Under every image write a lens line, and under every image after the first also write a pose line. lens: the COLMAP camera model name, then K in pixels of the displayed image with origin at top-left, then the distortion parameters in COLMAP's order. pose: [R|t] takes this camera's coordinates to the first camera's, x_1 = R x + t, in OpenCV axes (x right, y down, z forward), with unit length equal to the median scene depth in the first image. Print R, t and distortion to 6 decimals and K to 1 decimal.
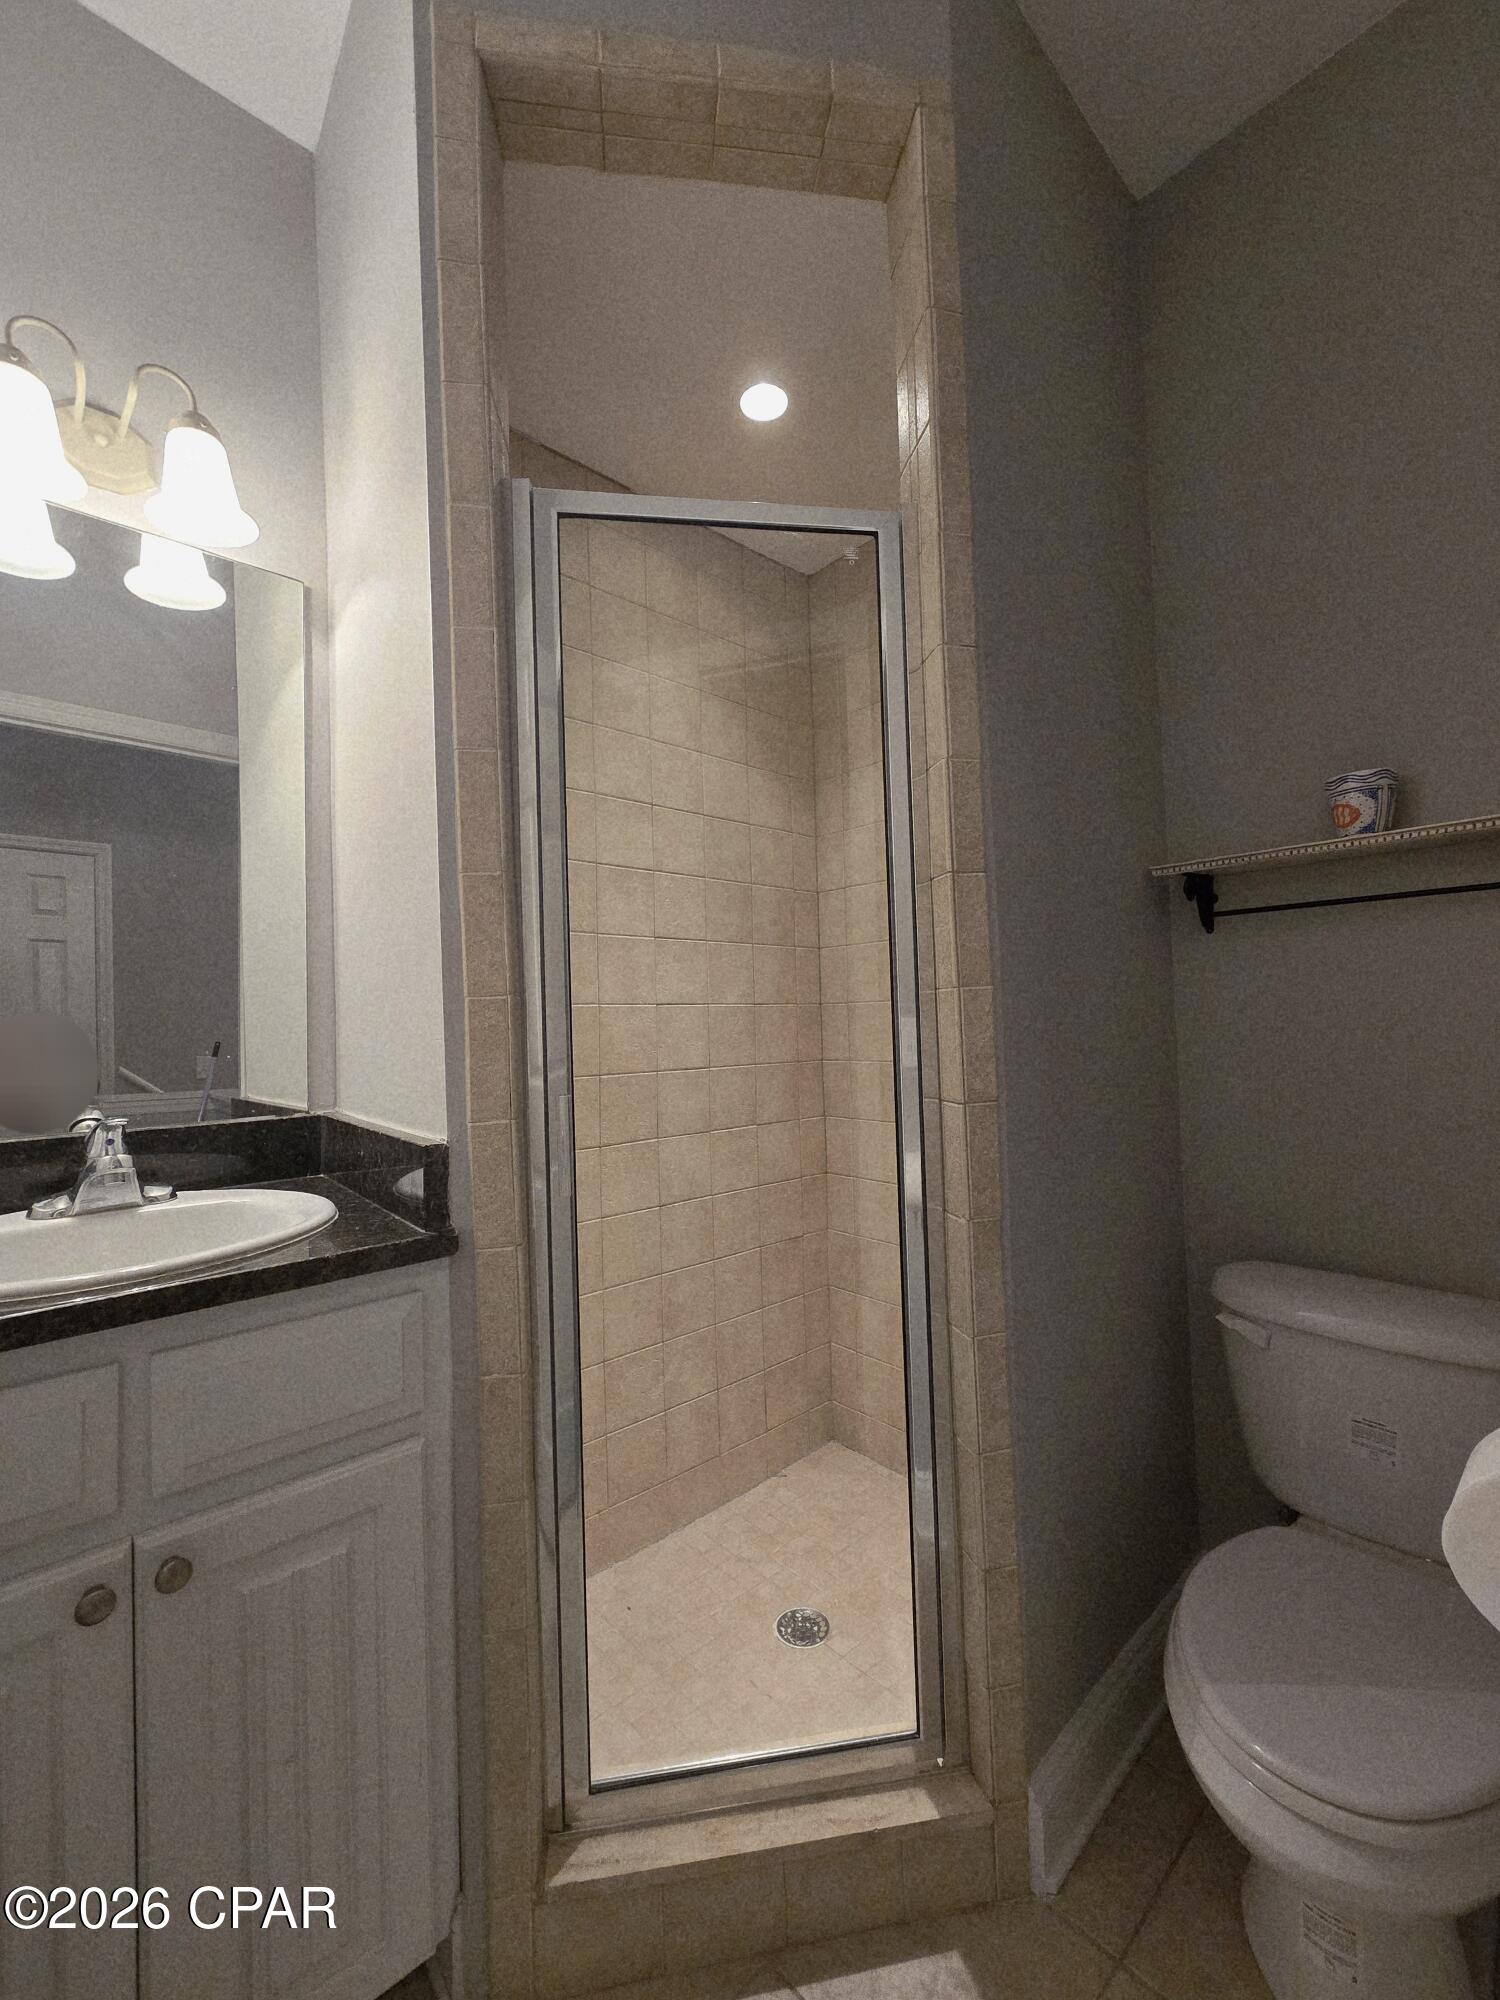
lens RADIAL K [[823.2, 0, 756.3], [0, 823.2, 996.6], [0, 0, 1]] dist [0.002135, 0.000510]
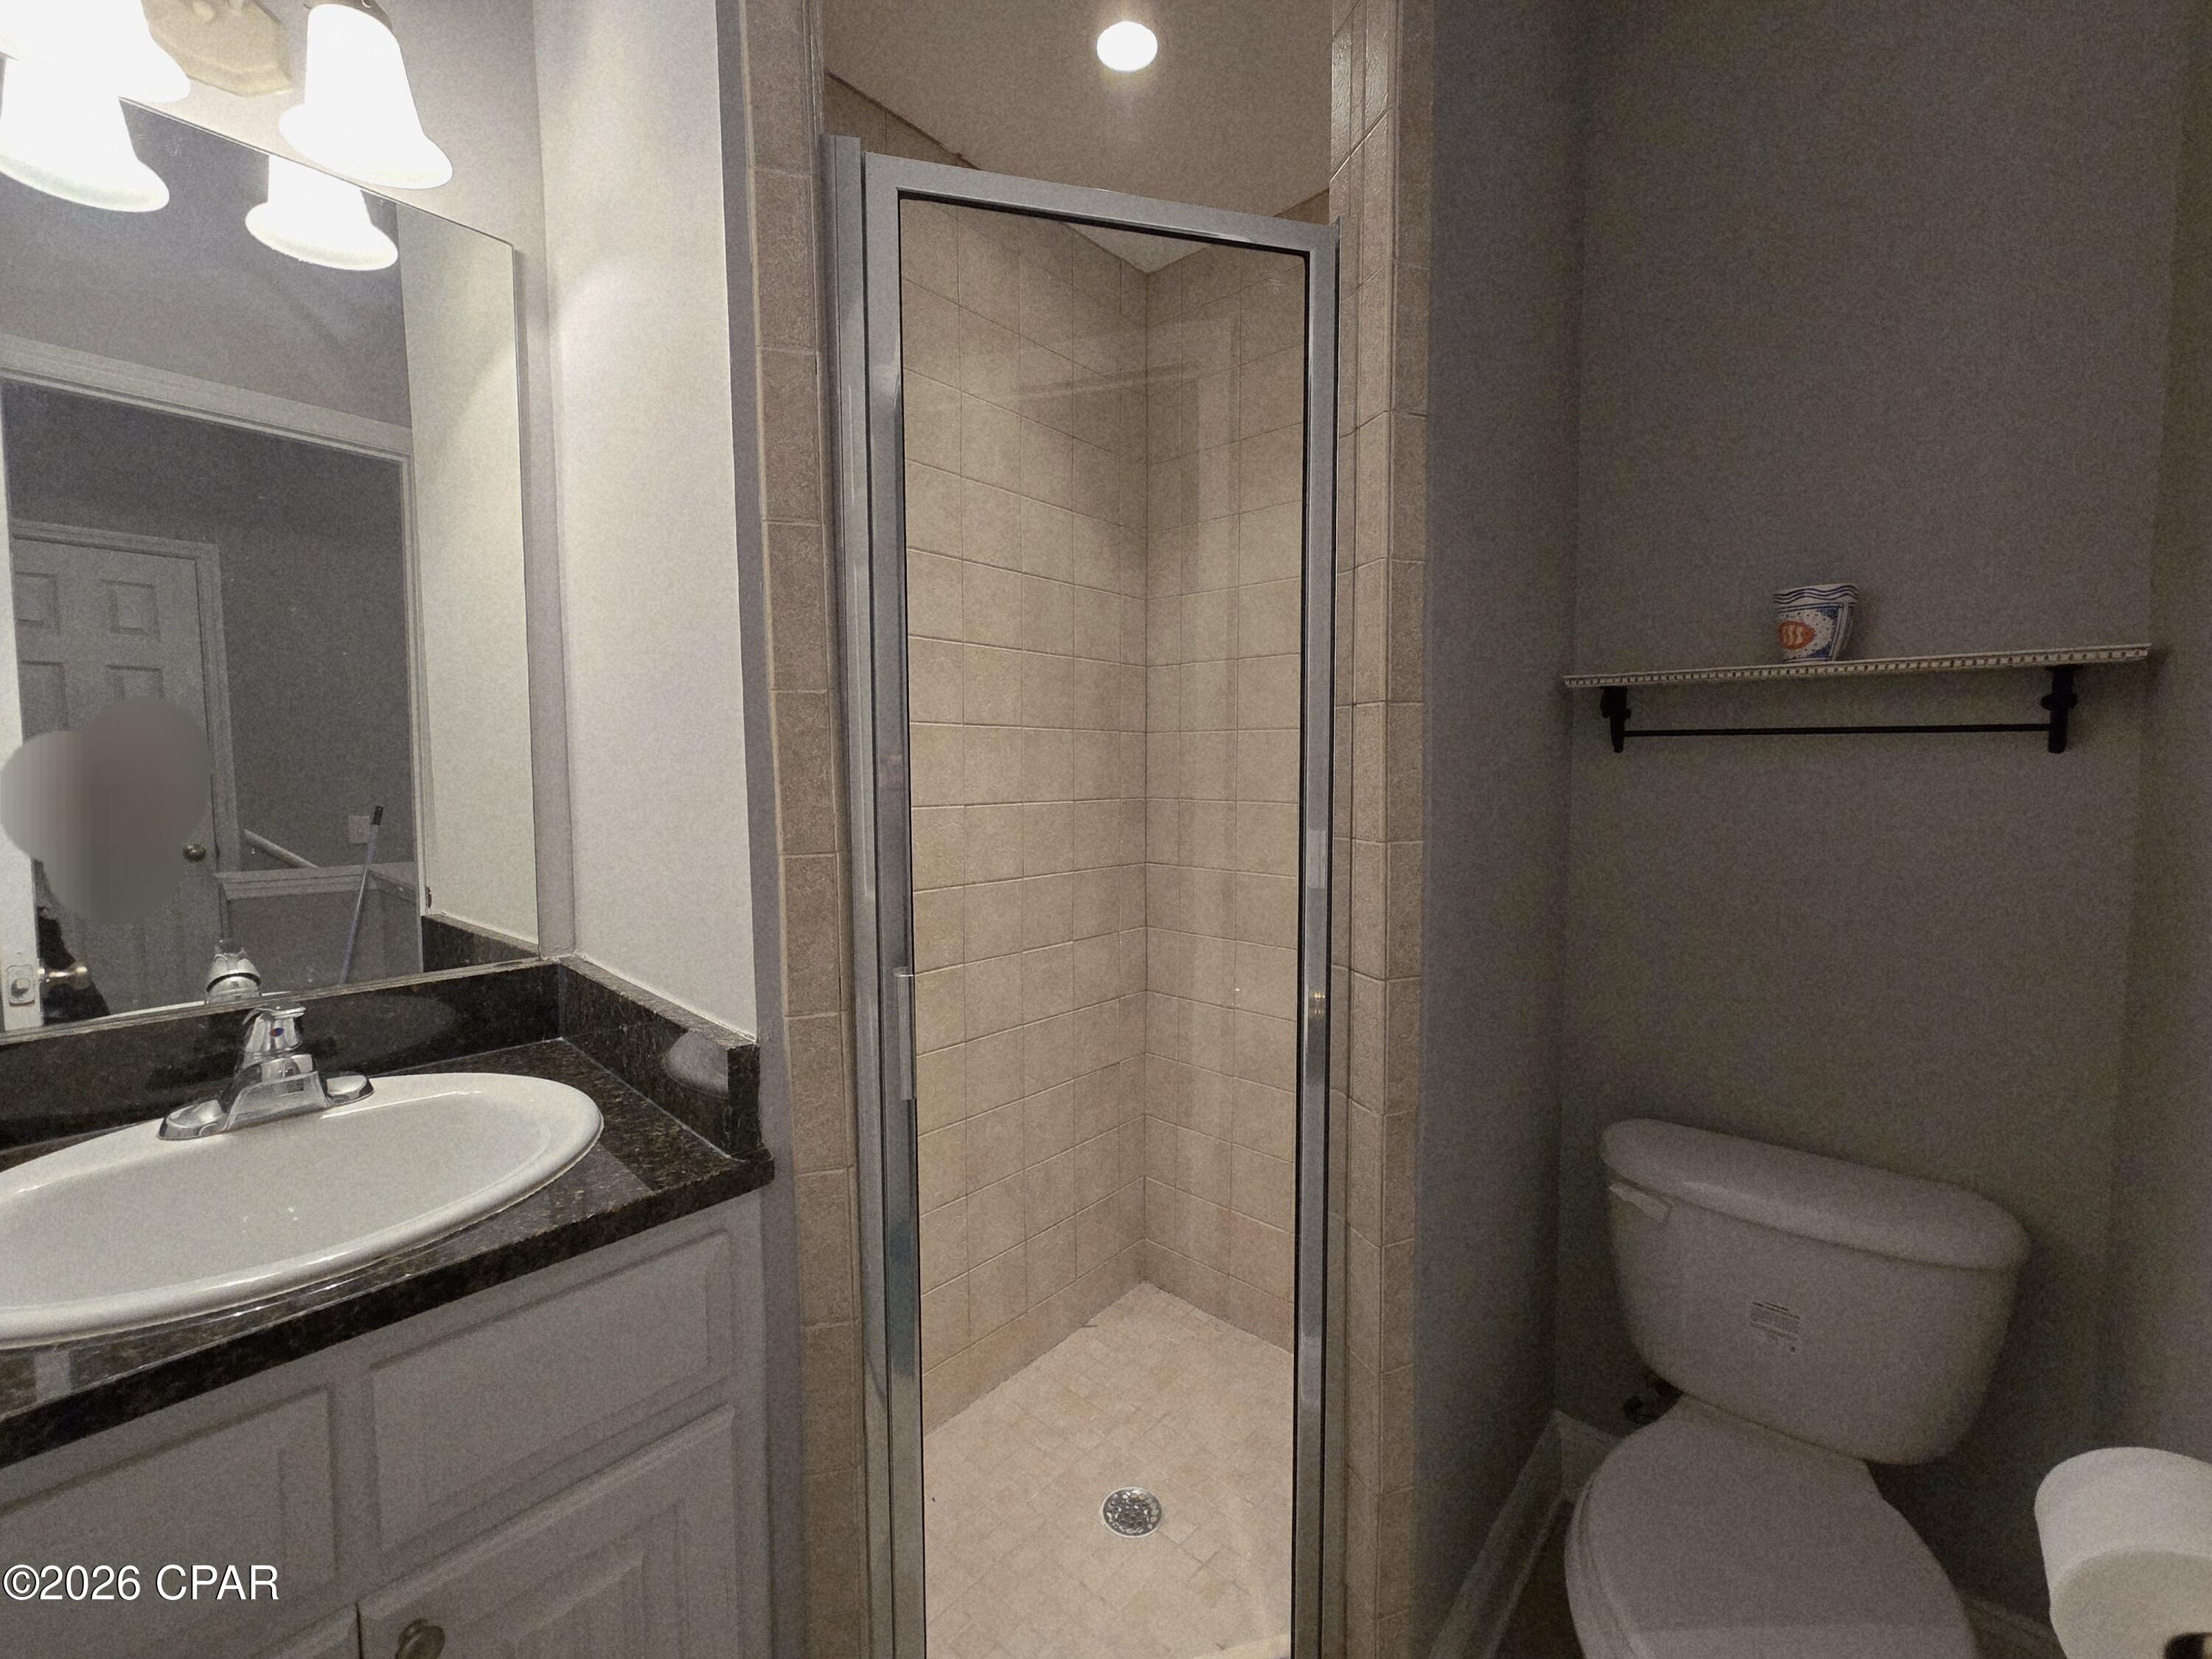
lens RADIAL K [[910.5, 0, 1108.6], [0, 910.5, 820.3], [0, 0, 1]] dist [0.002135, 0.000510]
pose [[0.993877, 0.019761, 0.108706, -0.109291], [-0.029569, 0.995560, 0.089362, -0.088464], [-0.106458, -0.092029, 0.990049, 0.103342]]
